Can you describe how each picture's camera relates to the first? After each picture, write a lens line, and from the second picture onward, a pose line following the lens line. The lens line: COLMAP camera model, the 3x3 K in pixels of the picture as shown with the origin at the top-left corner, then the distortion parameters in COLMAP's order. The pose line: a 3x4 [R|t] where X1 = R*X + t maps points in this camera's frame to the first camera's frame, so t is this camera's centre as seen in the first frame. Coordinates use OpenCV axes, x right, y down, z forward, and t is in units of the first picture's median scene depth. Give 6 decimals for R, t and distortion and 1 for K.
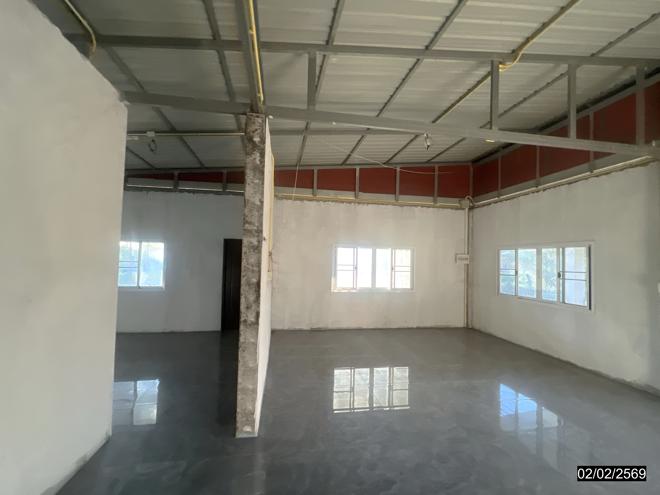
lens RADIAL K [[321.2, 0, 331.0], [0, 321.2, 247.0], [0, 0, 1]] dist [0.003276, 0.000529]
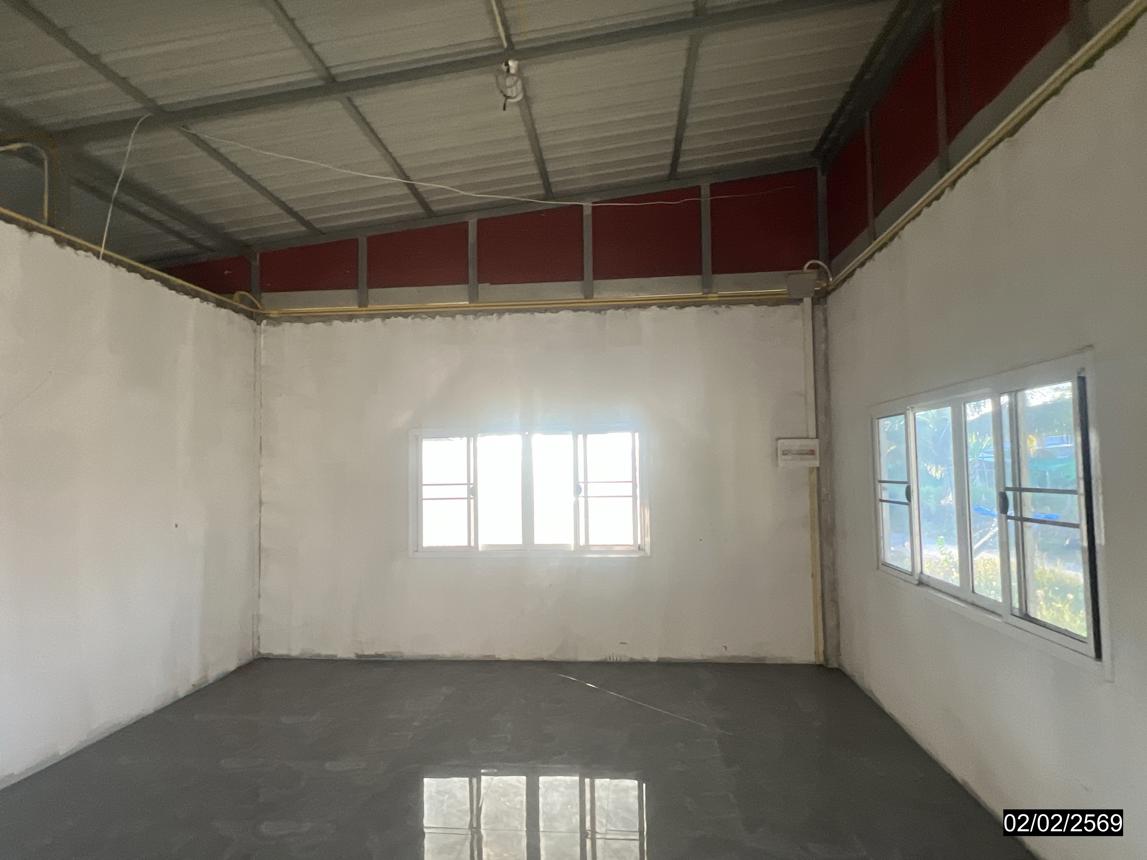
lens RADIAL K [[640.0, 0, 569.3], [0, 640.0, 430.7], [0, 0, 1]] dist [0.015573, 0.000819]
pose [[0.962729, -0.054639, -0.264893, 0.371807], [0.050147, 0.998461, -0.023699, 0.019183], [0.265780, 0.009532, 0.963987, 0.322363]]
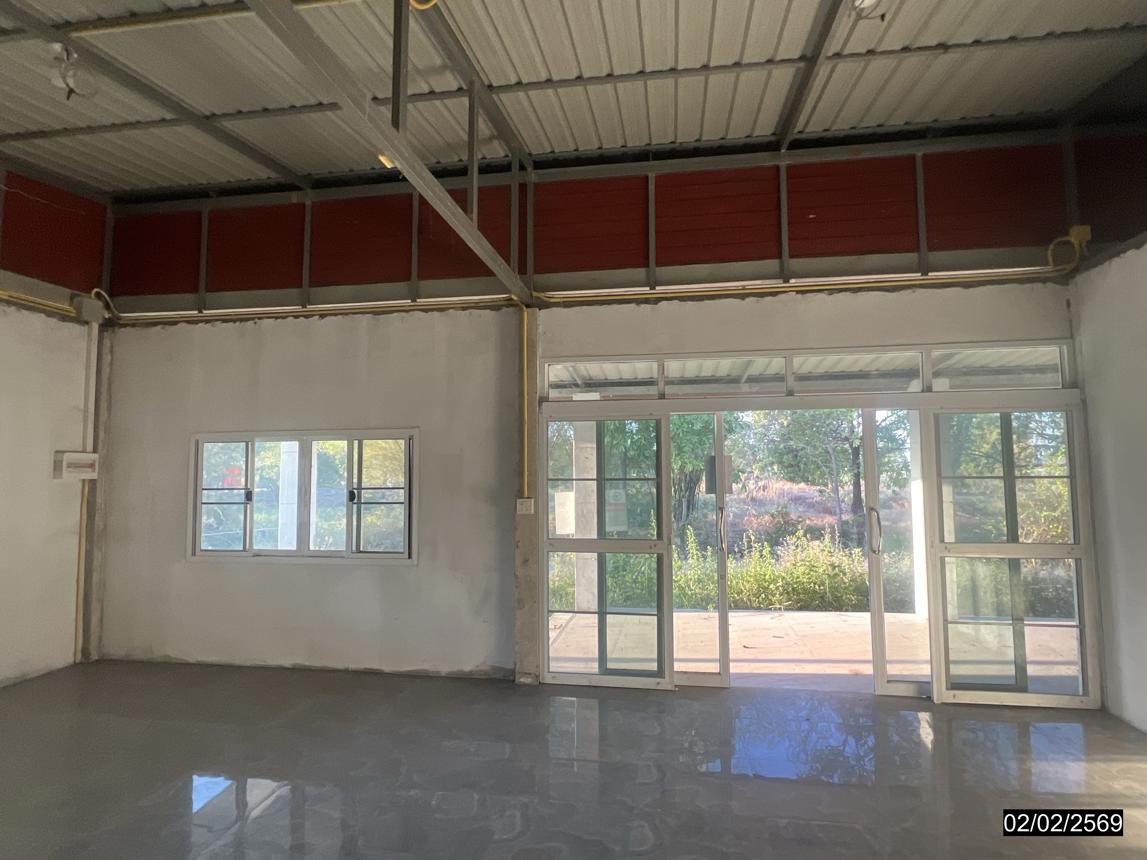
lens RADIAL K [[596.3, 0, 572.3], [0, 596.3, 435.6], [0, 0, 1]] dist [-0.003311, -0.001133]
pose [[0.306487, 0.029720, 0.951411, -0.037086], [-0.025112, 0.999417, -0.023130, 0.006484], [-0.951543, -0.016803, 0.307055, 0.311291]]
